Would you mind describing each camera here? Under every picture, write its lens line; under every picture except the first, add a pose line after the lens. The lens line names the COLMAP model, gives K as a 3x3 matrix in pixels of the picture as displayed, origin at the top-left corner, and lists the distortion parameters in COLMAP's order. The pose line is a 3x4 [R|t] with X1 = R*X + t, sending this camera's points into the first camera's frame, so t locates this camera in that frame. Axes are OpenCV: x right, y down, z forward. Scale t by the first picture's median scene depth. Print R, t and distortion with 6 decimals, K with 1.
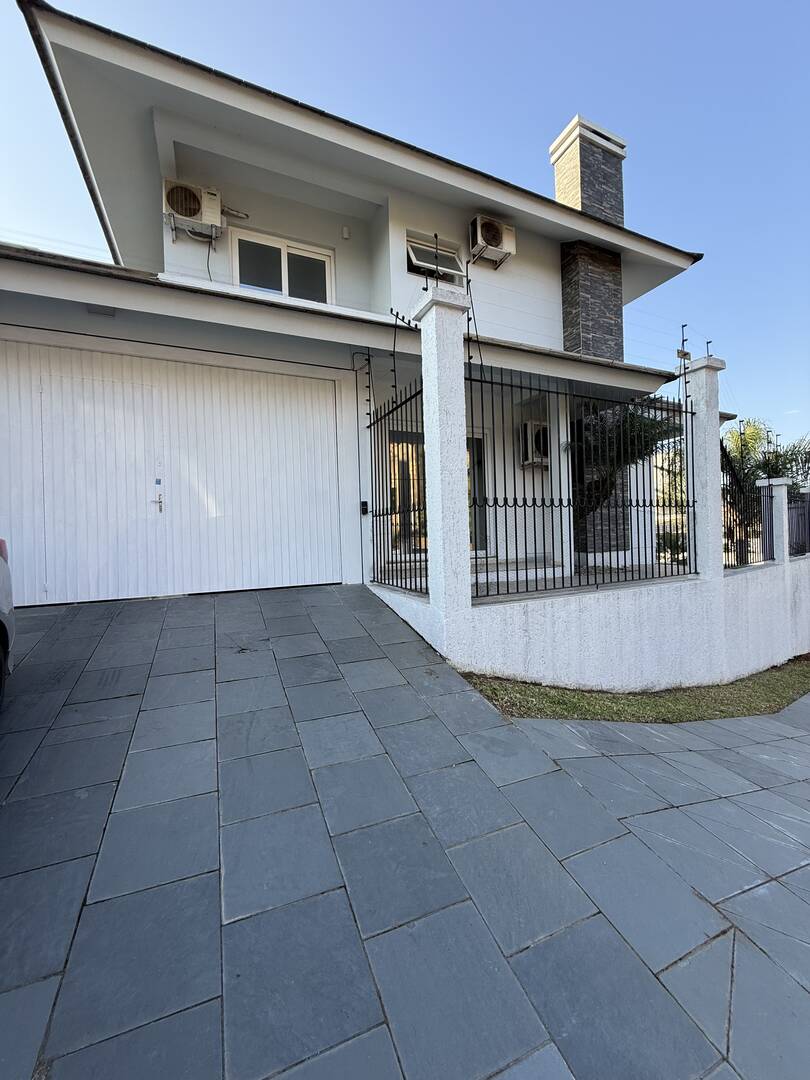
lens RADIAL K [[431.0, 0, 405.0], [0, 431.0, 540.0], [0, 0, 1]] dist [0.000167, -0.000157]
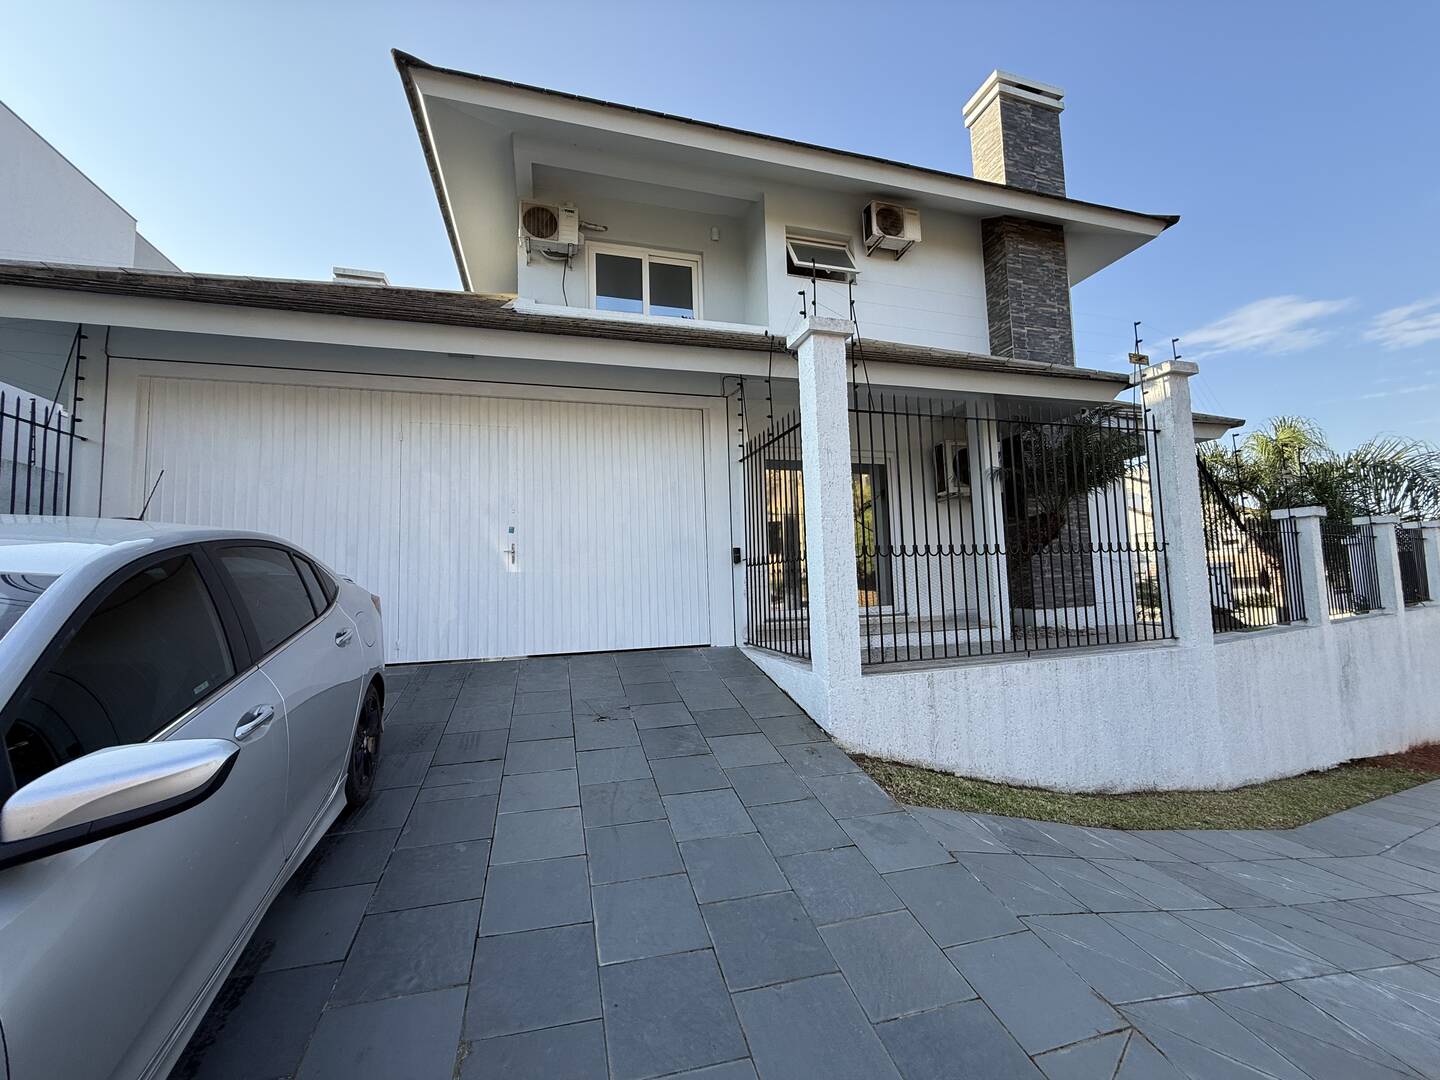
lens RADIAL K [[574.7, 0, 714.6], [0, 574.7, 544.6], [0, 0, 1]] dist [0.000167, -0.000157]
pose [[0.990339, -0.010921, -0.138238, 0.019592], [0.000428, 0.997130, -0.075706, -0.011415], [0.138668, 0.074915, 0.987501, -0.129261]]
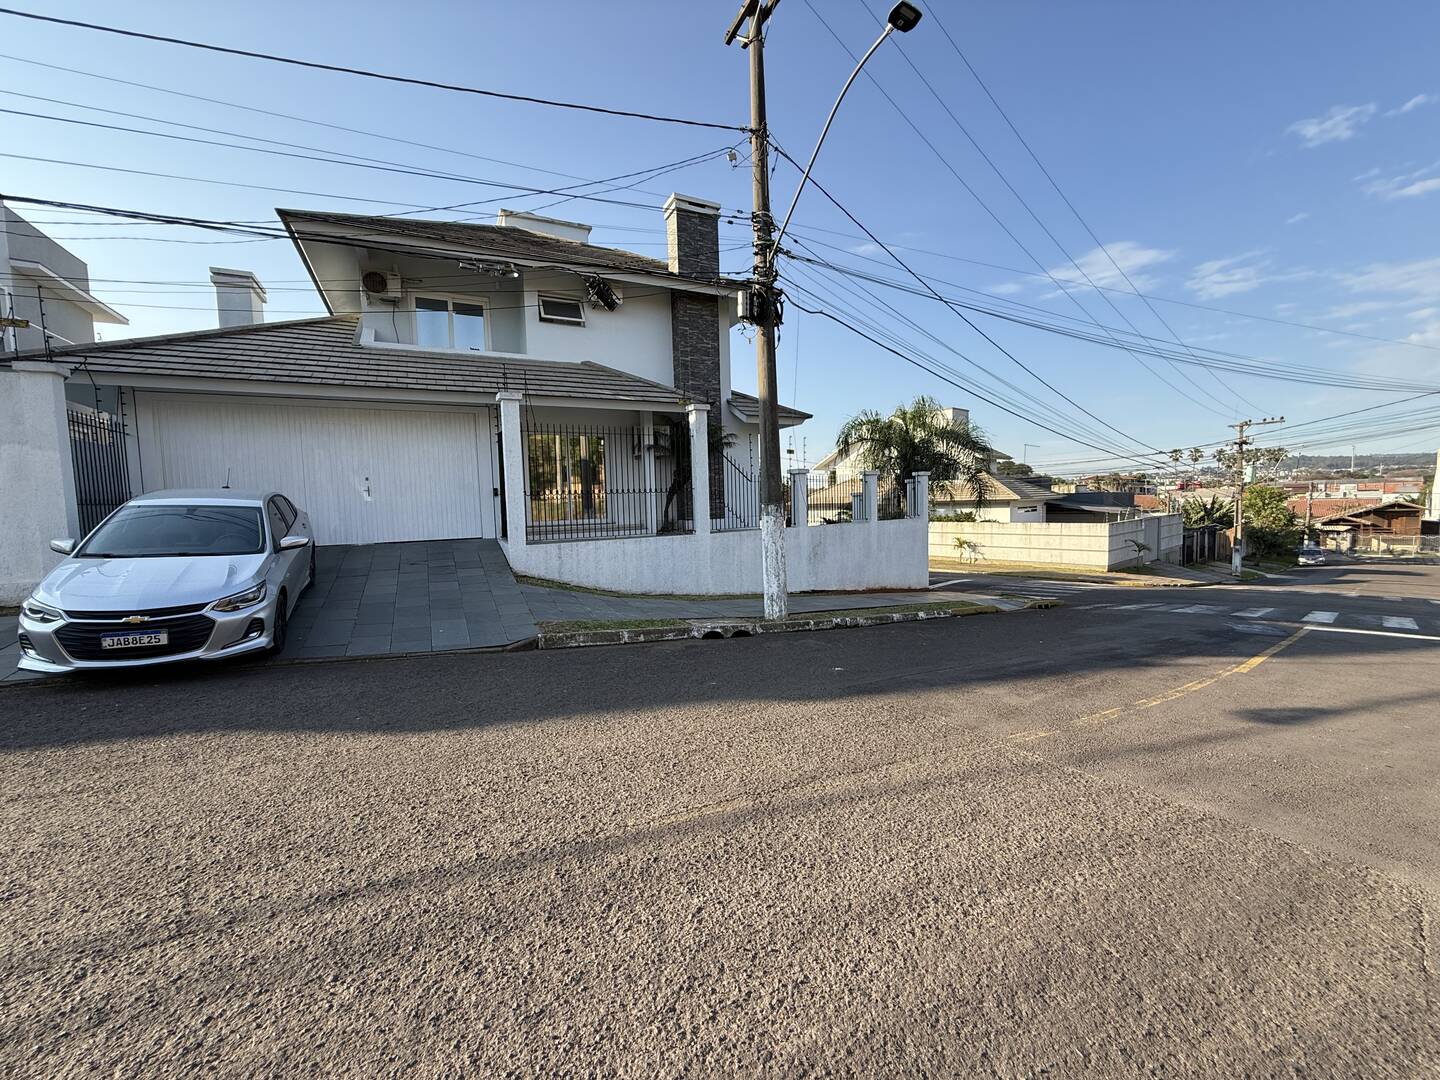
lens RADIAL K [[579.4, 0, 720.0], [0, 579.4, 540.0], [0, 0, 1]] dist [-0.001326, -0.000169]
pose [[0.998726, -0.003083, 0.050375, 0.701449], [0.000117, 0.998272, 0.058769, -0.023978], [-0.050469, -0.058689, 0.997000, -1.353970]]
